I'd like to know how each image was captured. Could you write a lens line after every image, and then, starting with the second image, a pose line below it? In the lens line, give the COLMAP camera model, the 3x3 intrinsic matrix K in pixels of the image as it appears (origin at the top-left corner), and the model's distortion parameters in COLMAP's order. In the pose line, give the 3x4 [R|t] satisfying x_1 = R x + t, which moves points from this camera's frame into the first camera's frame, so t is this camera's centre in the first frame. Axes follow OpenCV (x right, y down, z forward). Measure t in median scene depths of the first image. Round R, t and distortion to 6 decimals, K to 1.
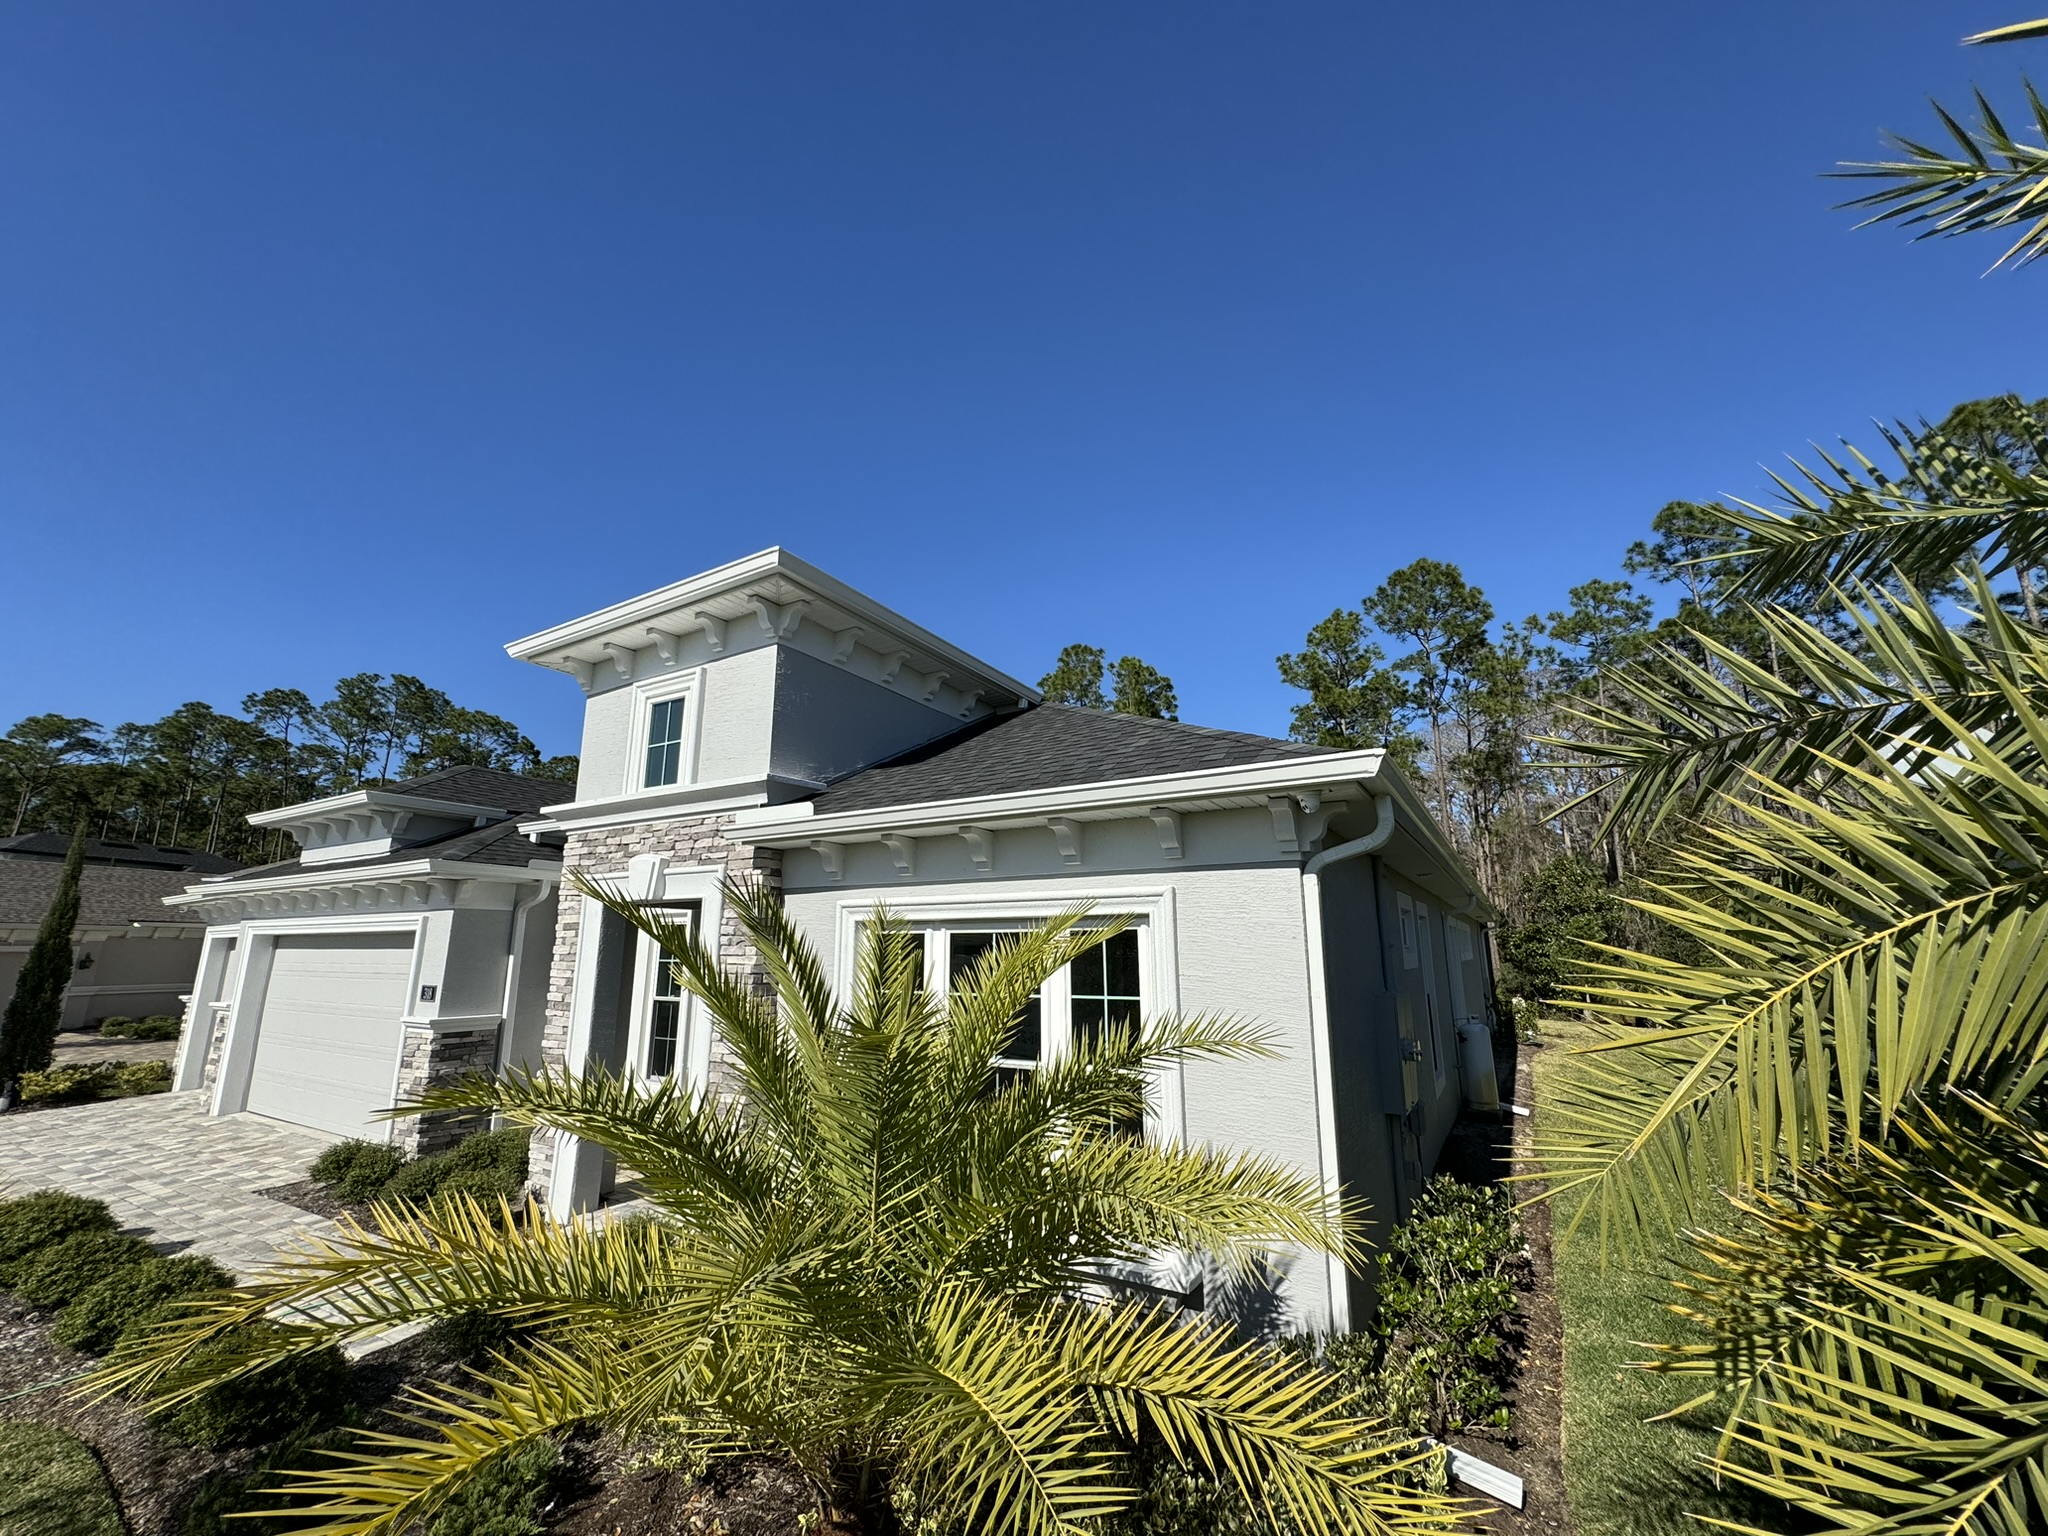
lens RADIAL K [[827.2, 0, 1014.2], [0, 827.2, 770.4], [0, 0, 1]] dist [0.007013, -0.001731]
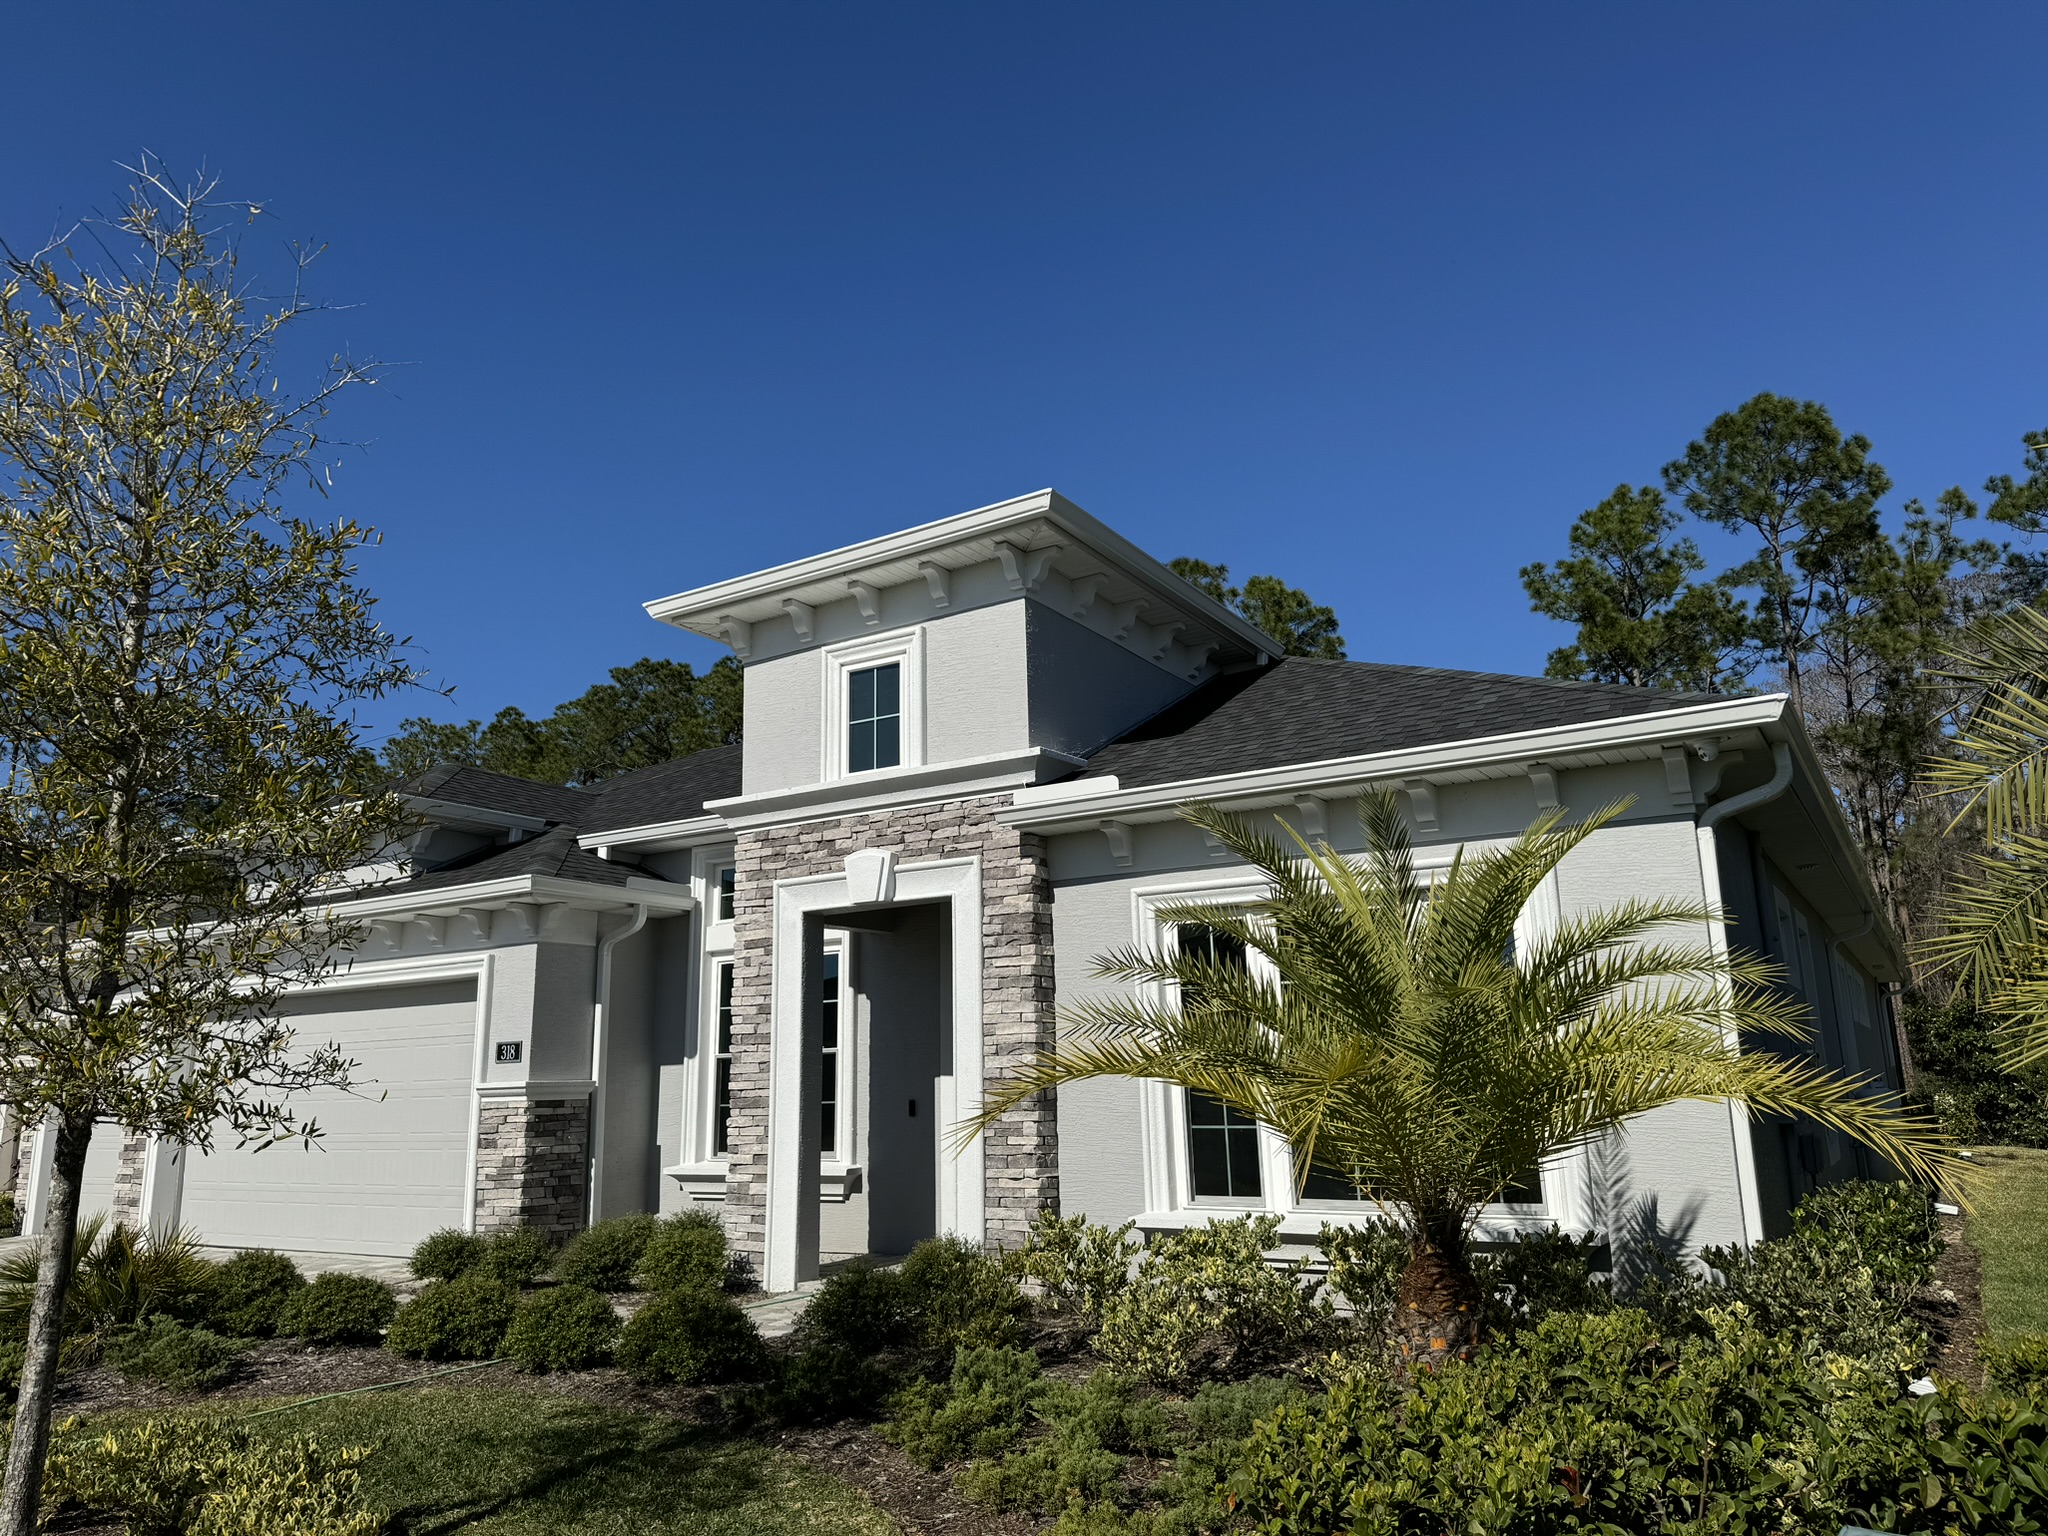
lens RADIAL K [[1460.6, 0, 1003.7], [0, 1460.6, 773.8], [0, 0, 1]] dist [0.053353, -0.042612]
pose [[0.999538, -0.025002, -0.017302, -0.256268], [0.024975, 0.999687, -0.001735, 0.027128], [0.017340, 0.001302, 0.999849, -0.440984]]
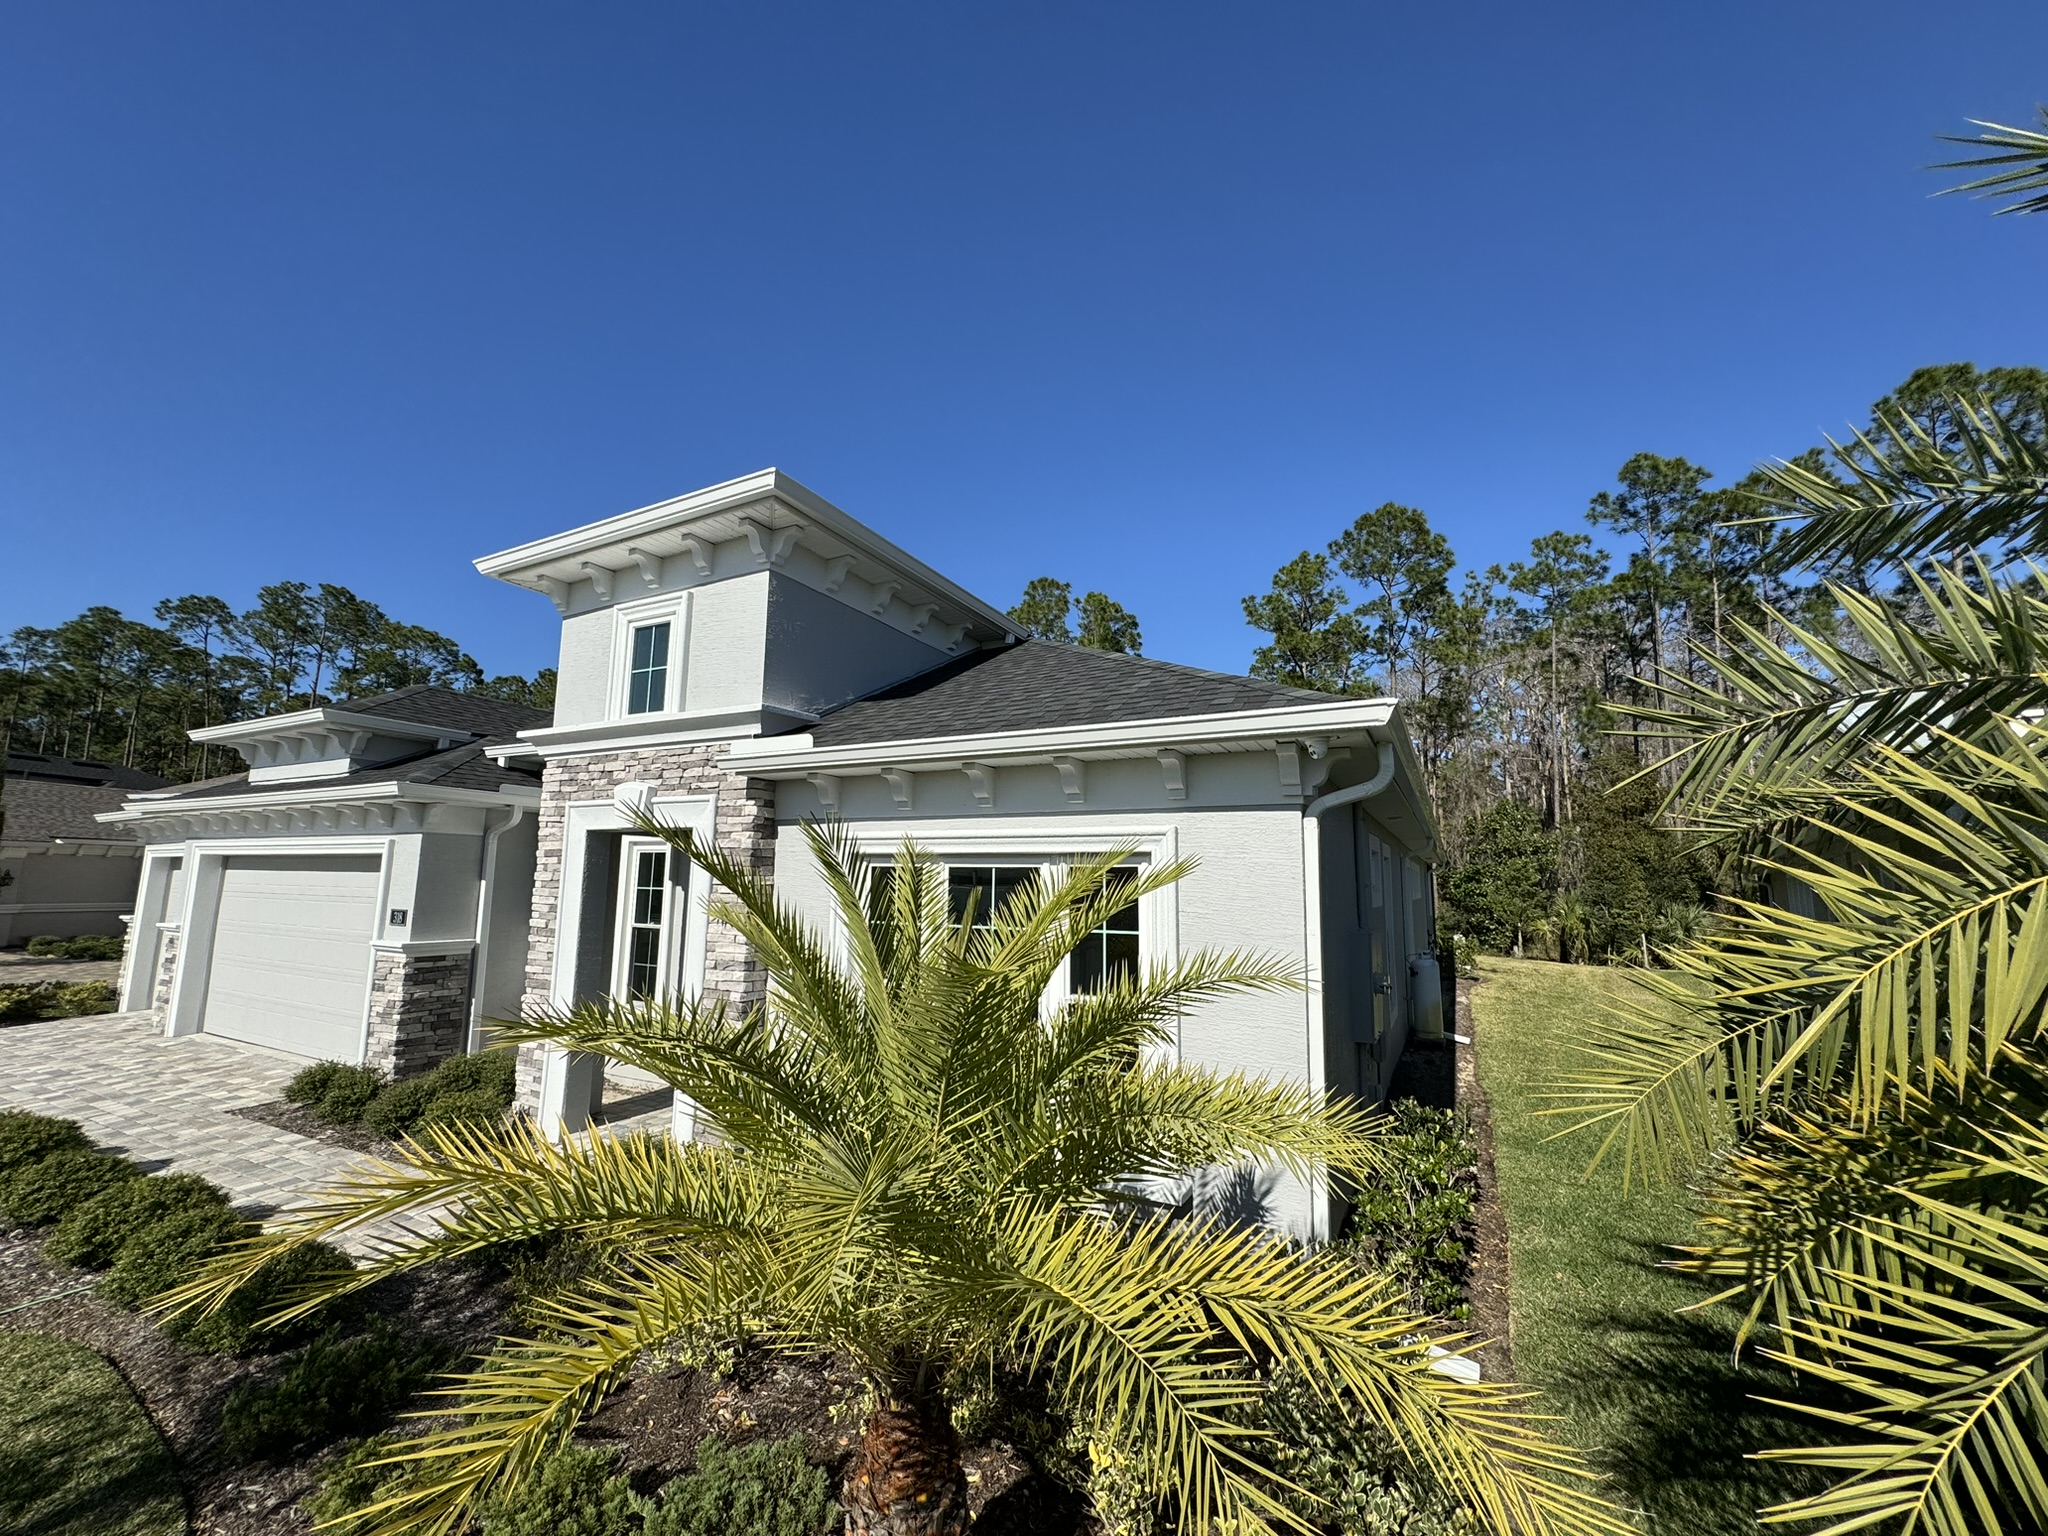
lens RADIAL K [[827.2, 0, 1013.9], [0, 827.2, 772.2], [0, 0, 1]] dist [0.007013, -0.001731]
pose [[0.998352, 0.022801, 0.052661, -0.040503], [-0.027030, 0.996344, 0.081041, -0.002436], [-0.050620, -0.082331, 0.995319, -0.001354]]
